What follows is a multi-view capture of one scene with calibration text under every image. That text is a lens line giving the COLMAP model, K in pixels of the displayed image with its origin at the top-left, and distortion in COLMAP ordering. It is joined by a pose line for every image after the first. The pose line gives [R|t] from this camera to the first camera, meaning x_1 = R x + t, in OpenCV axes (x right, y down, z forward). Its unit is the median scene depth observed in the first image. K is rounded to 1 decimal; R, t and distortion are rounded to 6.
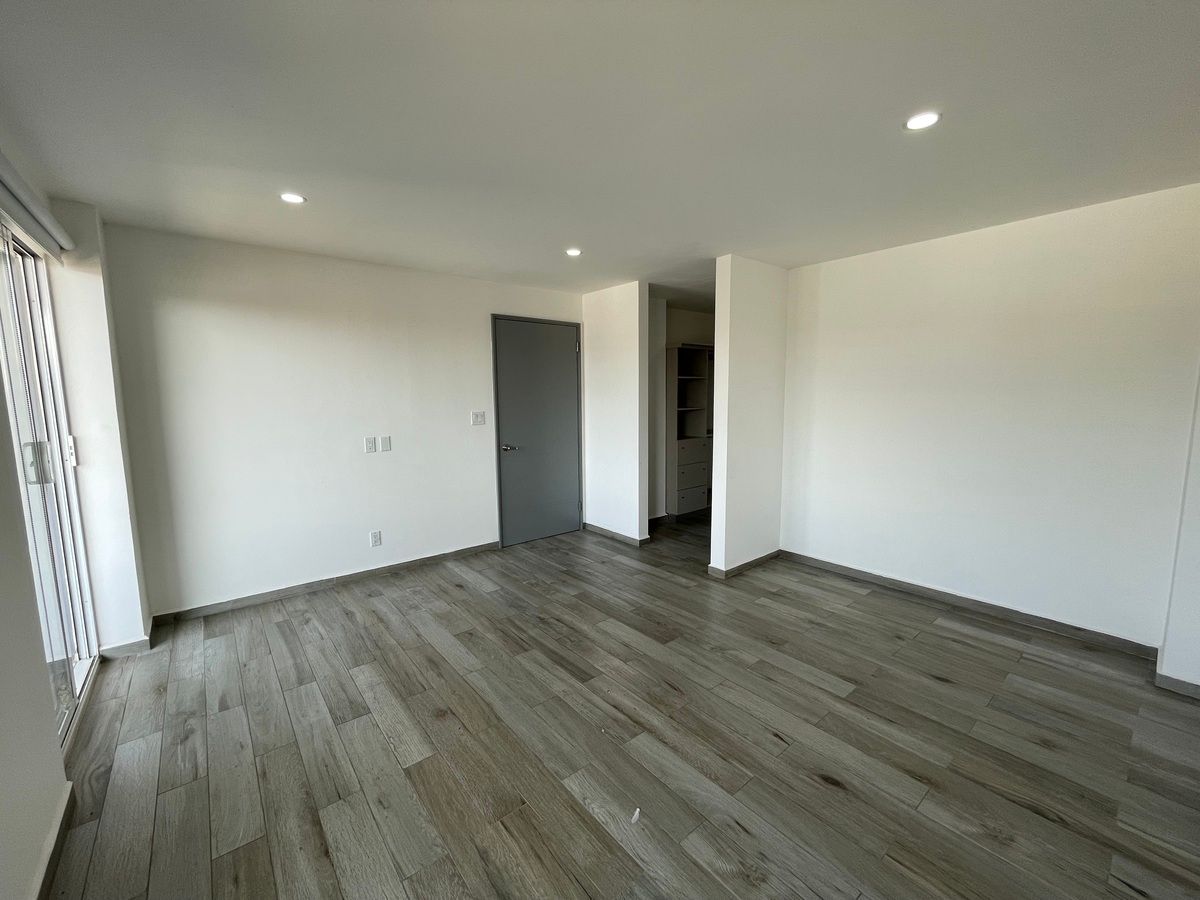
lens RADIAL K [[484.0, 0, 599.1], [0, 484.0, 446.1], [0, 0, 1]] dist [0.000820, 0.000006]
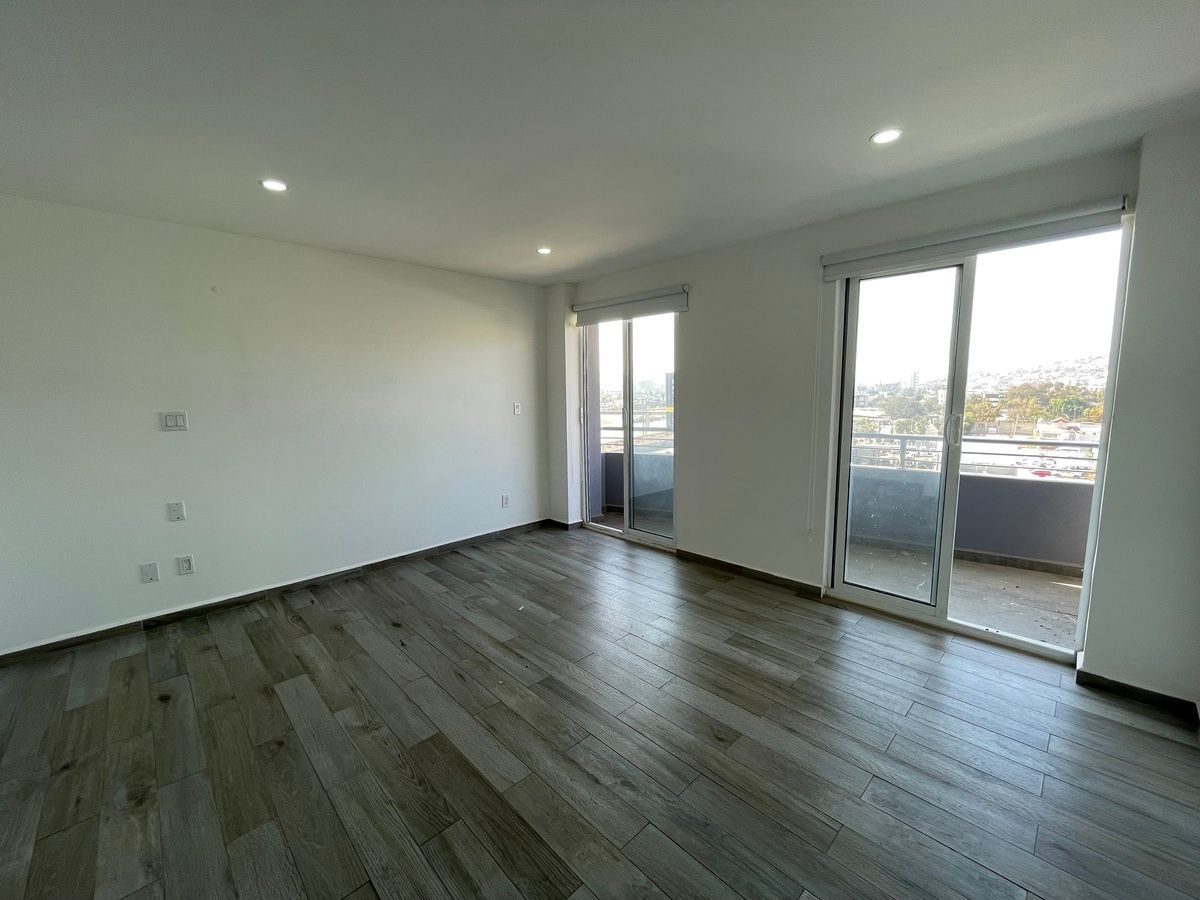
lens RADIAL K [[484.0, 0, 601.8], [0, 484.0, 452.8], [0, 0, 1]] dist [0.000820, 0.000006]
pose [[-0.996051, 0.031203, -0.083116, -0.077134], [0.010527, 0.971106, 0.238414, -0.210907], [0.088154, 0.236598, -0.967600, 2.037347]]
